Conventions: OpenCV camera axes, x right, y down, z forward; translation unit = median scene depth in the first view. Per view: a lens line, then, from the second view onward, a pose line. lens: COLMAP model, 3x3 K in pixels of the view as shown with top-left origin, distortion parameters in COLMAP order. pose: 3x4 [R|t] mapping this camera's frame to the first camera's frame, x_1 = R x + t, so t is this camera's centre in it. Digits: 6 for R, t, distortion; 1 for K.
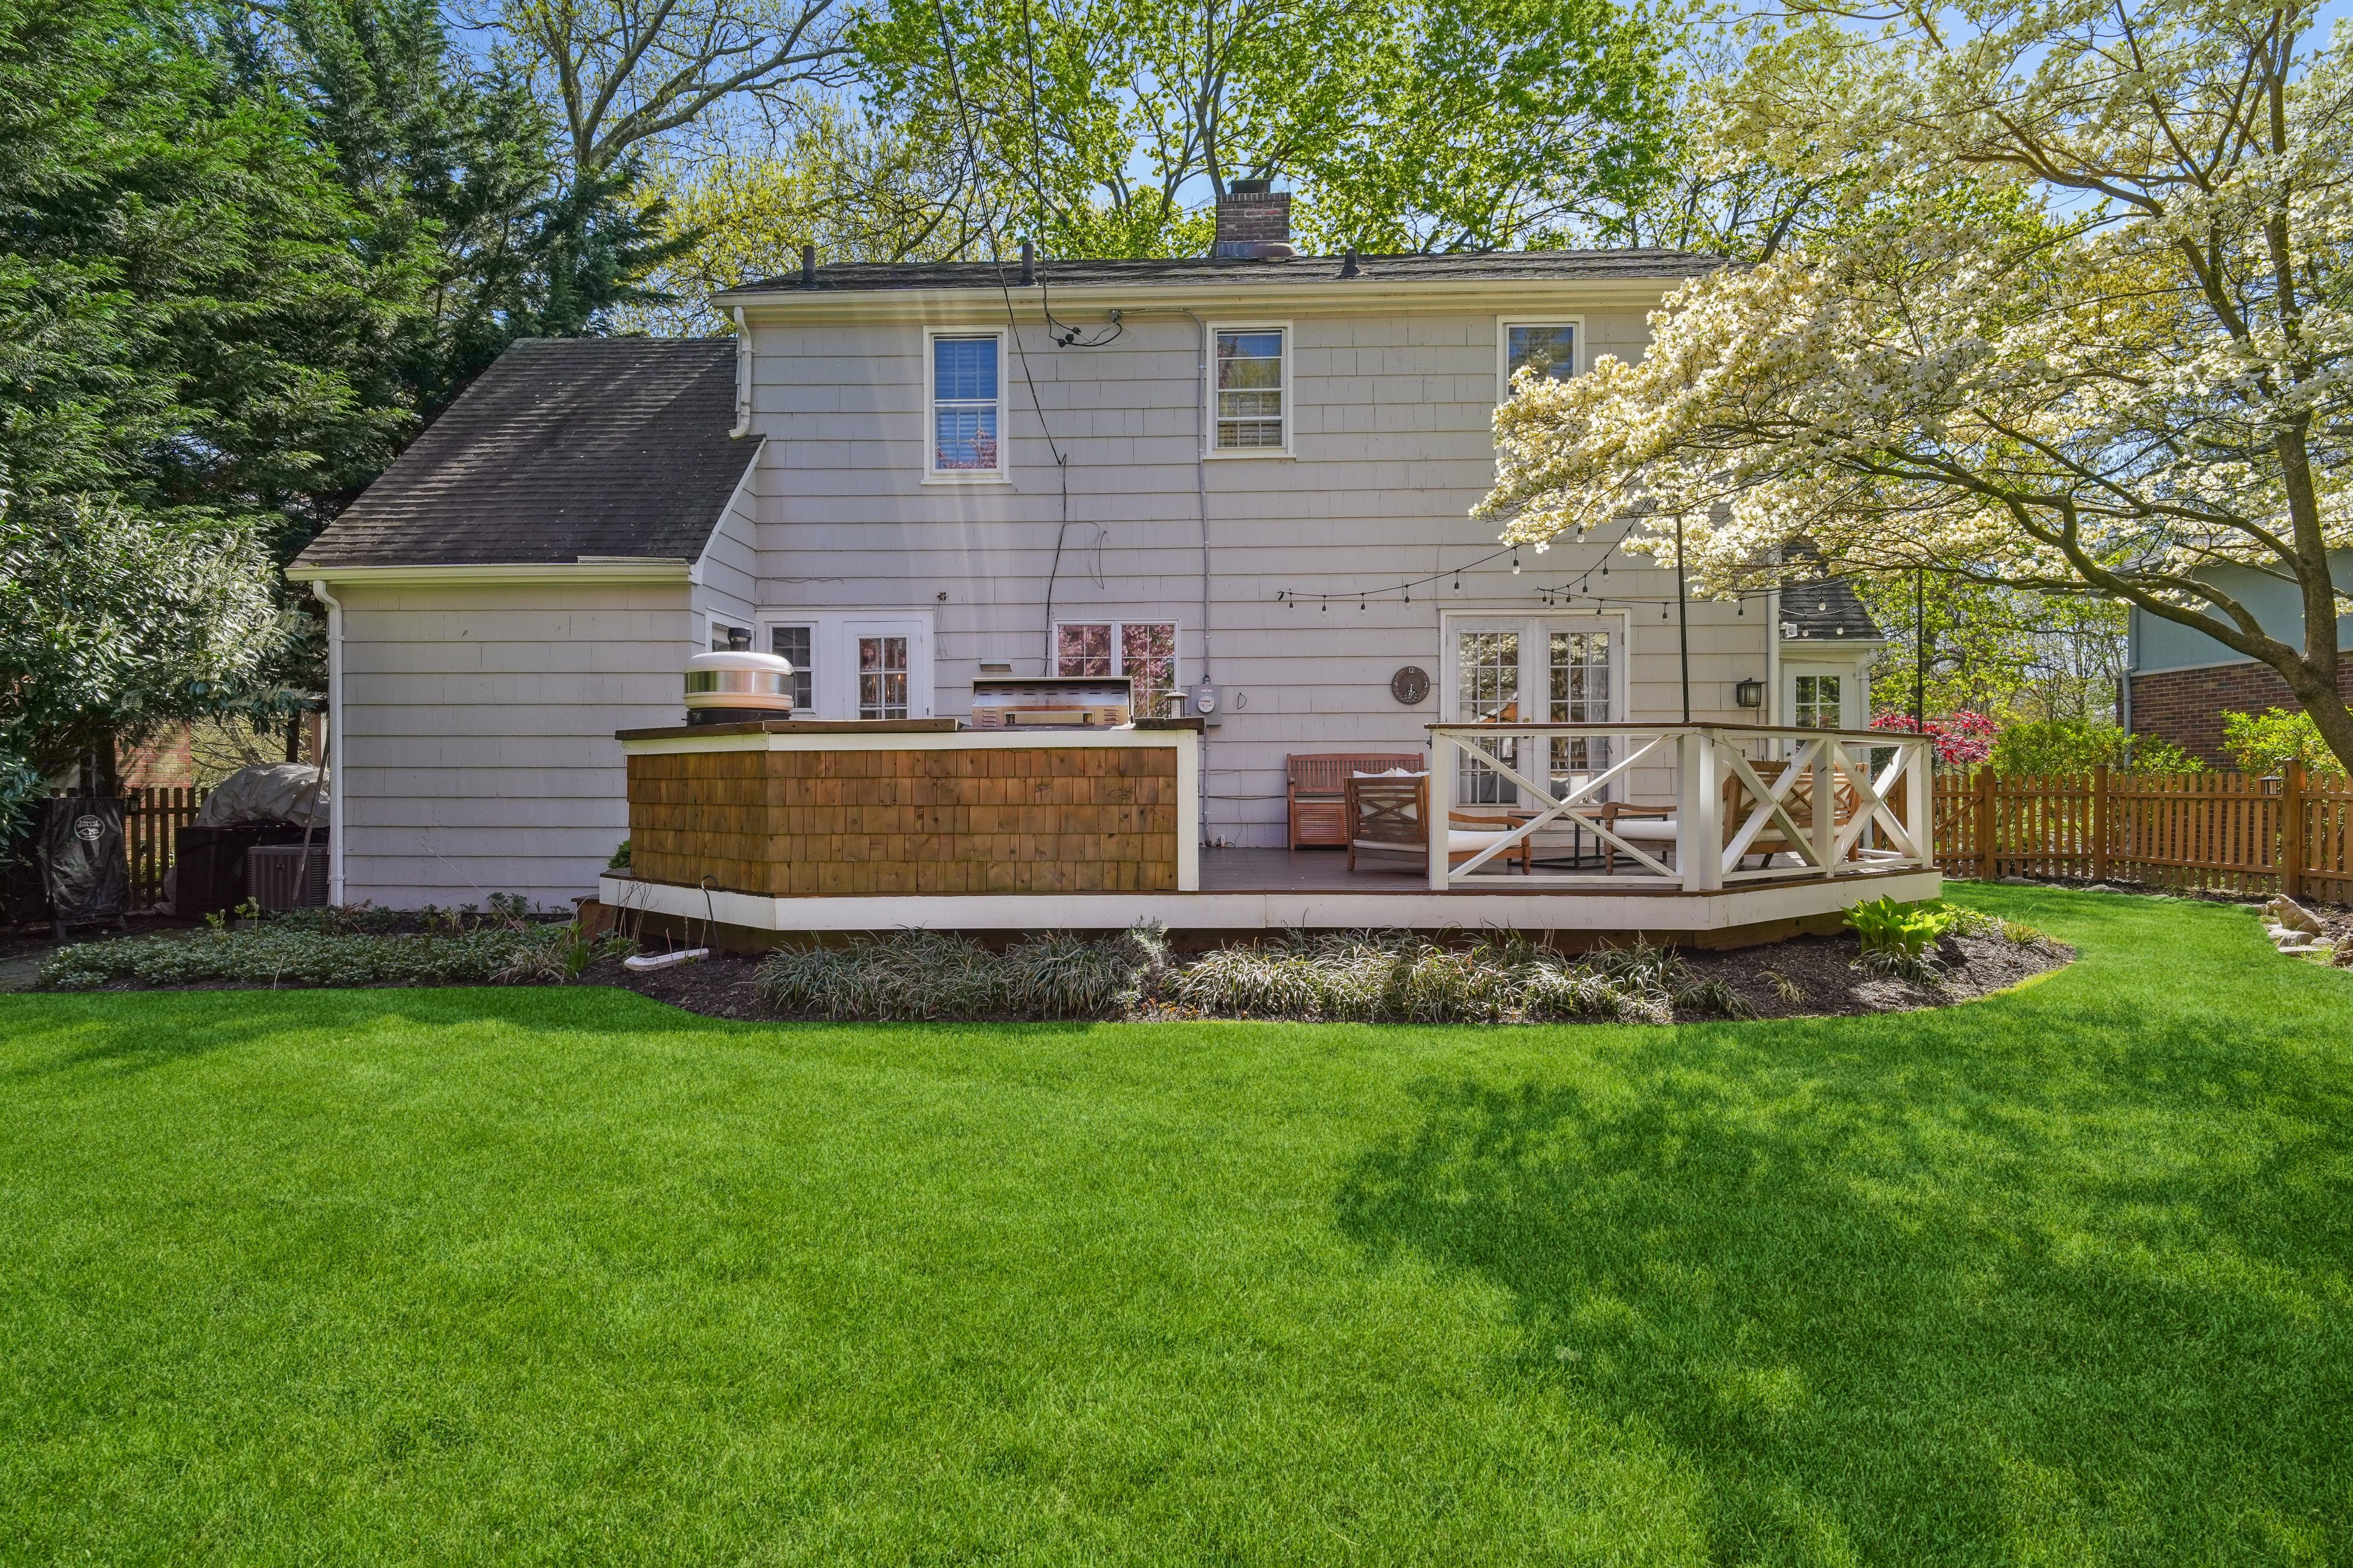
lens RADIAL K [[1143.4, 0, 1176.5], [0, 1143.4, 799.5], [0, 0, 1]] dist [0.001066, -0.000009]
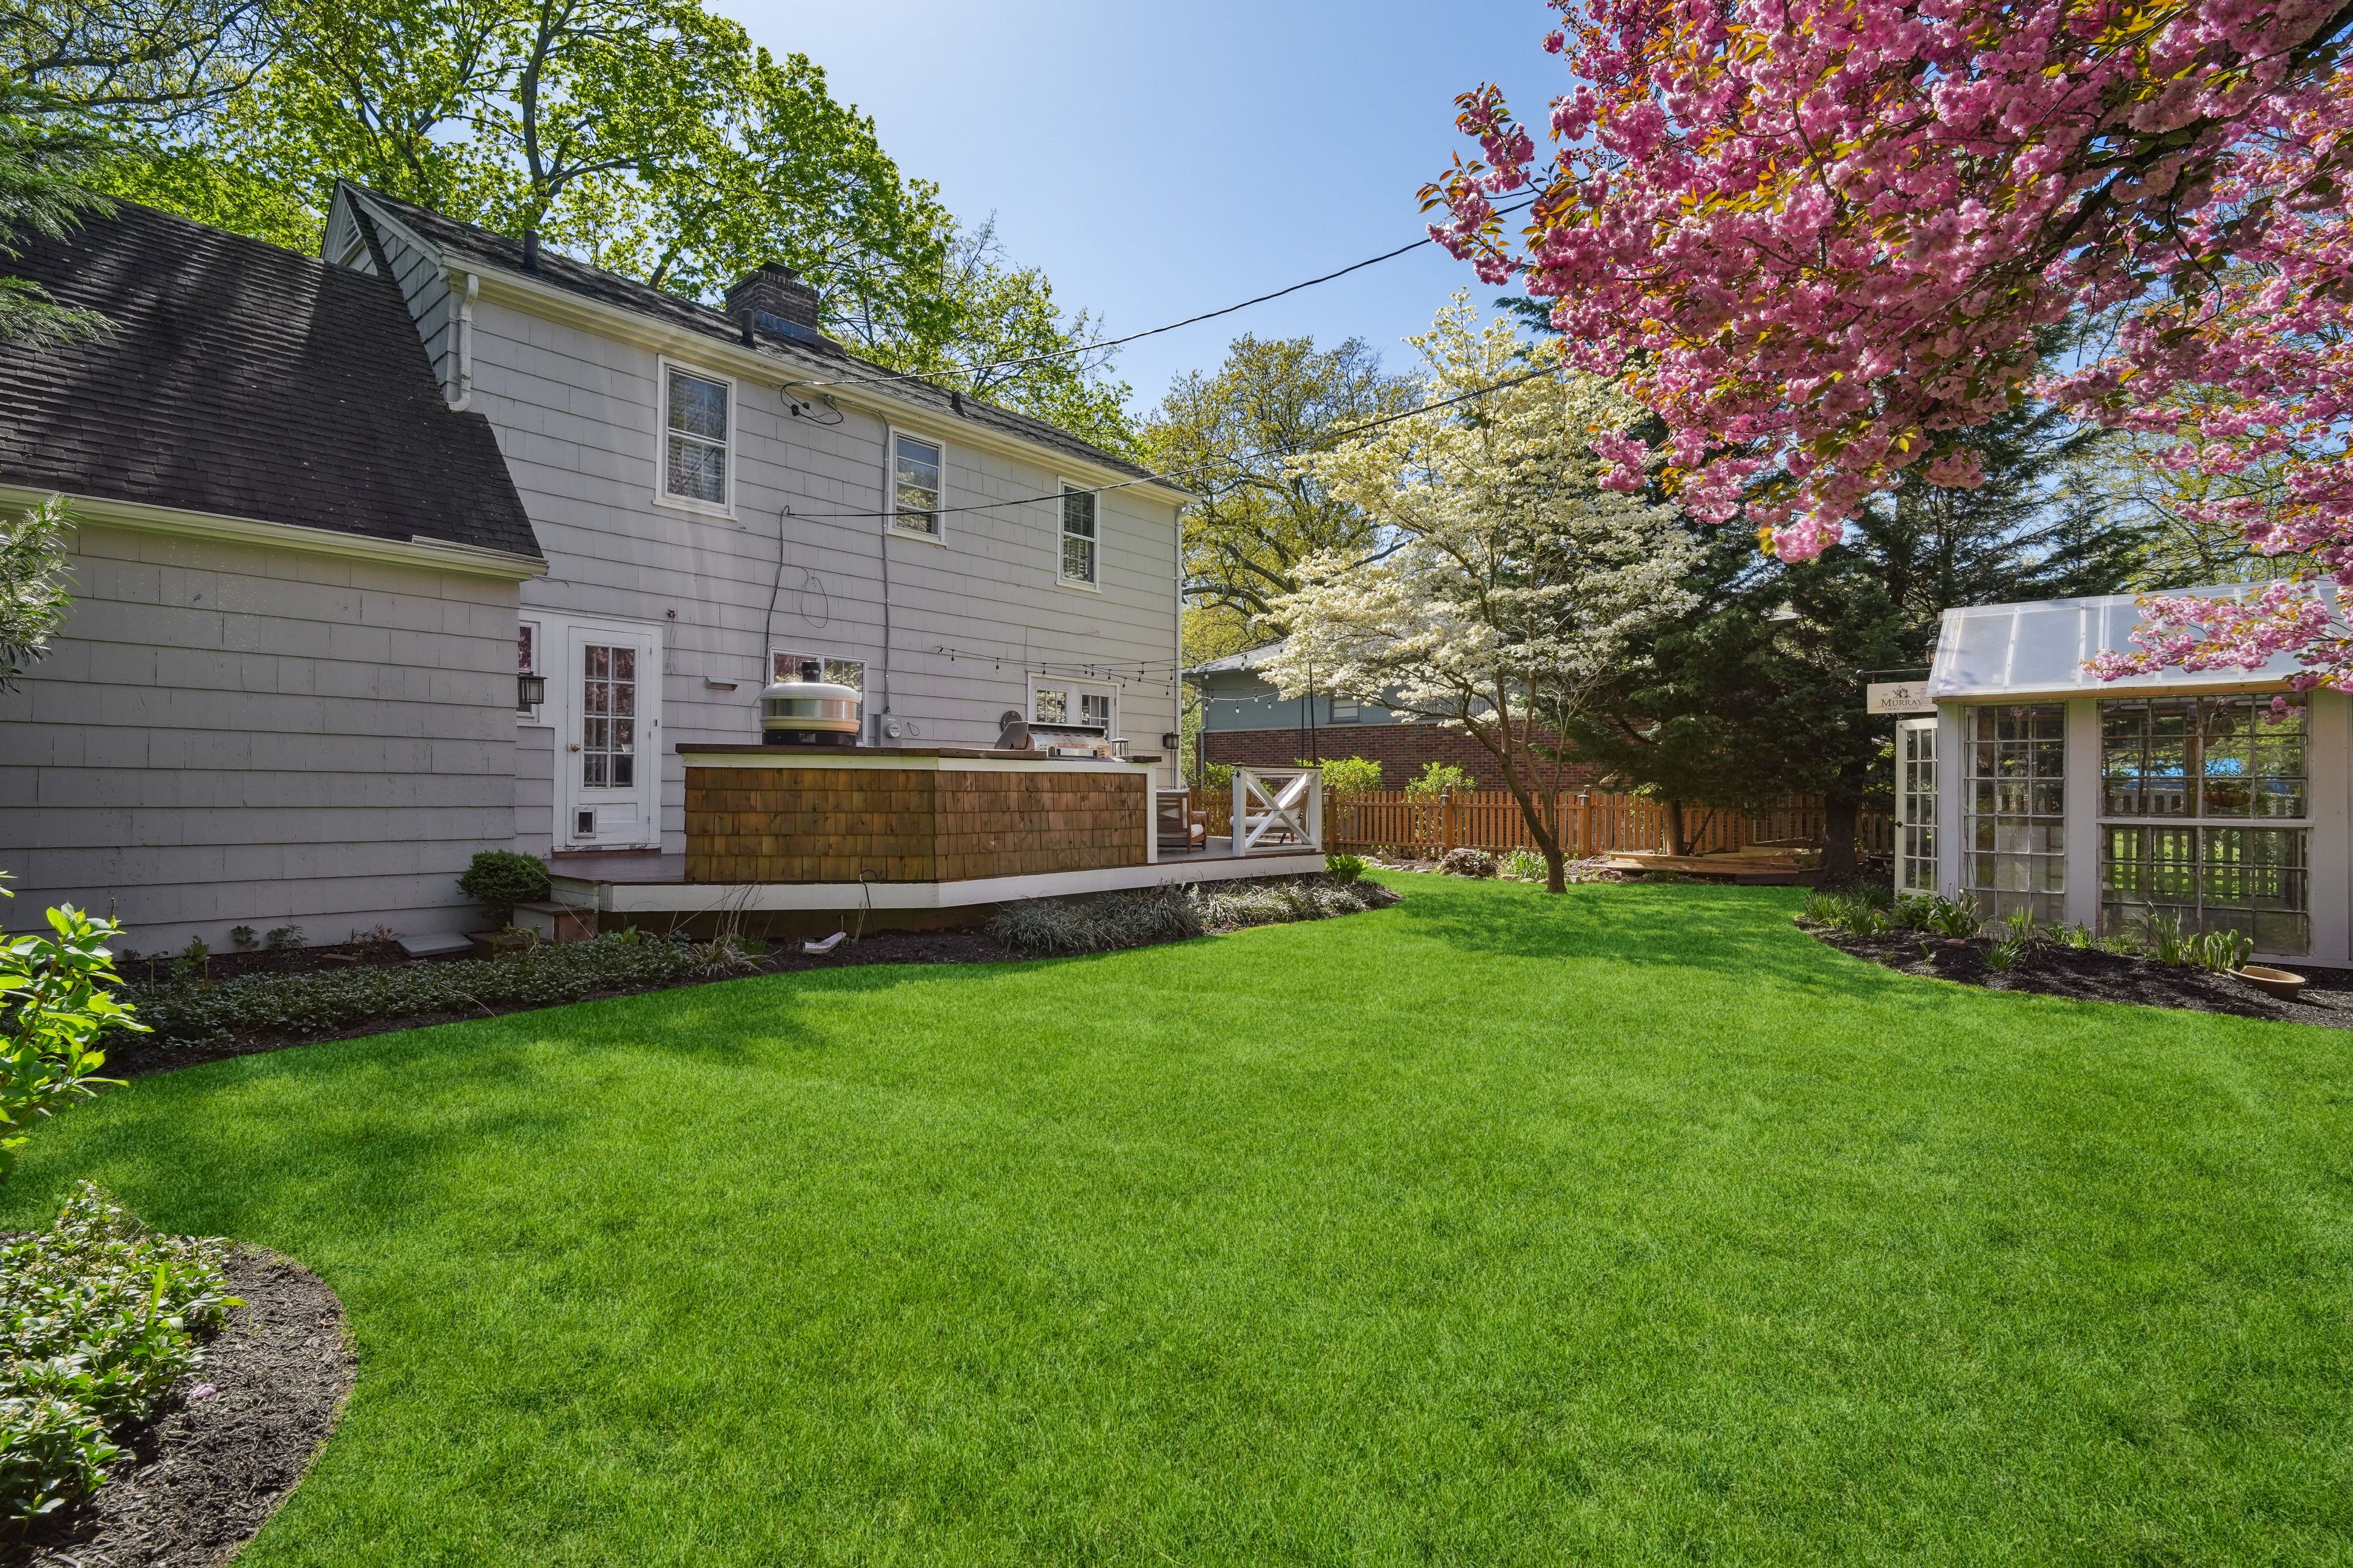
lens RADIAL K [[1143.4, 0, 1173.2], [0, 1143.4, 782.8], [0, 0, 1]] dist [0.001066, -0.000009]
pose [[0.614233, 0.012517, 0.789026, -0.827344], [0.001794, 0.999849, -0.017259, -0.003700], [-0.789123, 0.012017, 0.614118, -0.010124]]
